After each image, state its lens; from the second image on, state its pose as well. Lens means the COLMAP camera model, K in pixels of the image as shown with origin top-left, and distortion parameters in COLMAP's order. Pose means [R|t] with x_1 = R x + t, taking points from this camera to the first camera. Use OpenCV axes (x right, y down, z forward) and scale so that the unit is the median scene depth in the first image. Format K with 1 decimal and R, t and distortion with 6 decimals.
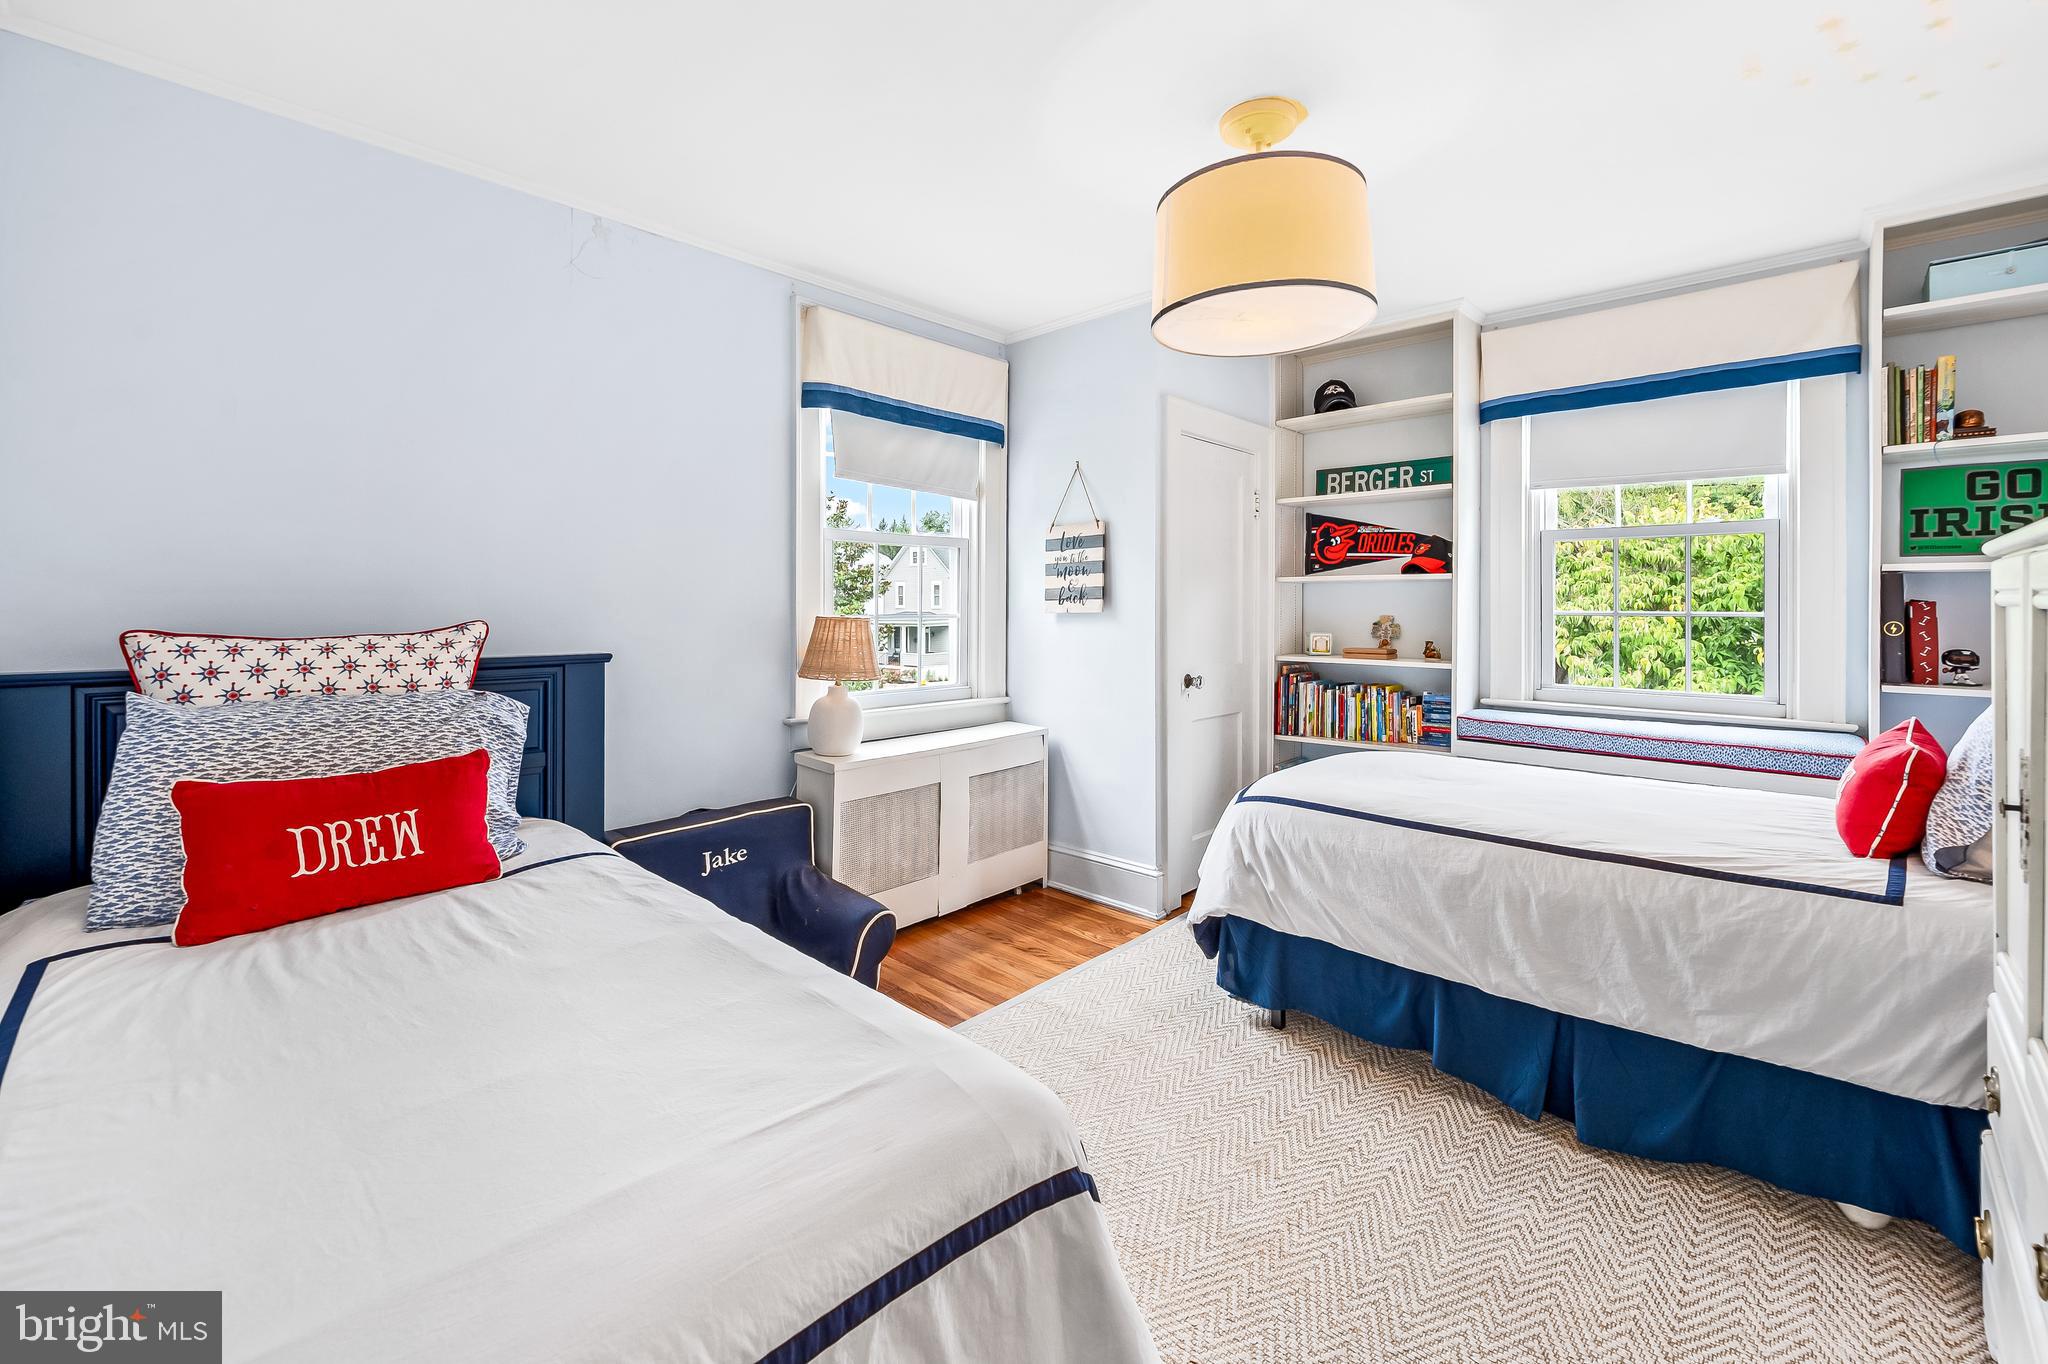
lens RADIAL K [[847.2, 0, 1071.3], [0, 847.2, 599.5], [0, 0, 1]] dist [-0.001722, -0.000498]
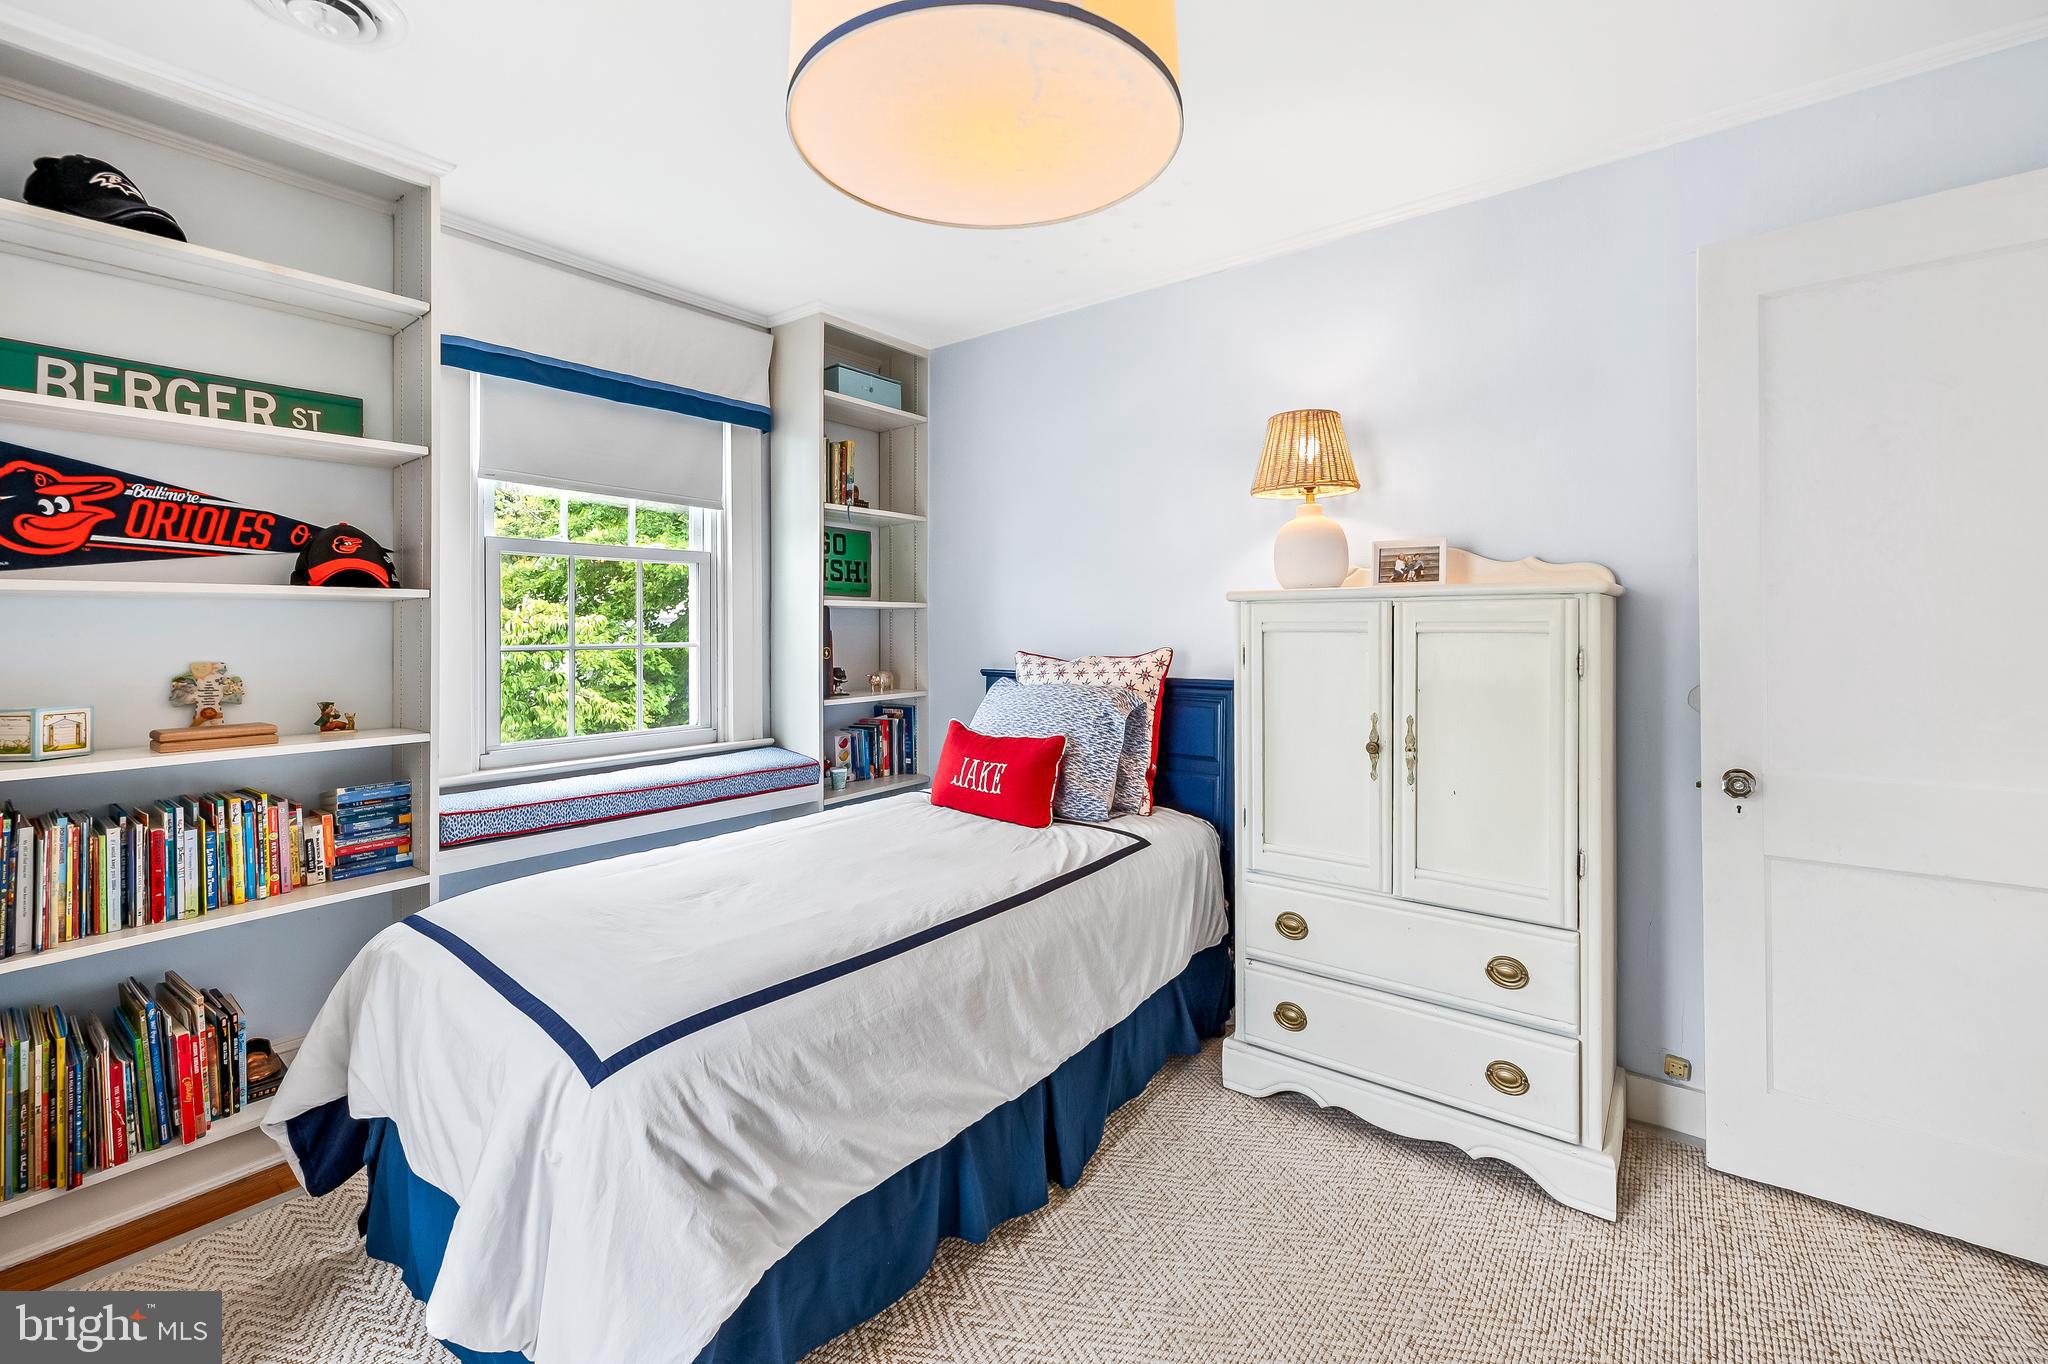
lens RADIAL K [[847.2, 0, 1021.3], [0, 847.2, 620.1], [0, 0, 1]] dist [-0.001722, -0.000498]
pose [[-0.044080, 0.007984, 0.998996, -0.189473], [0.003065, 0.999964, -0.007857, -0.001494], [-0.999023, 0.002716, -0.044103, 0.557566]]
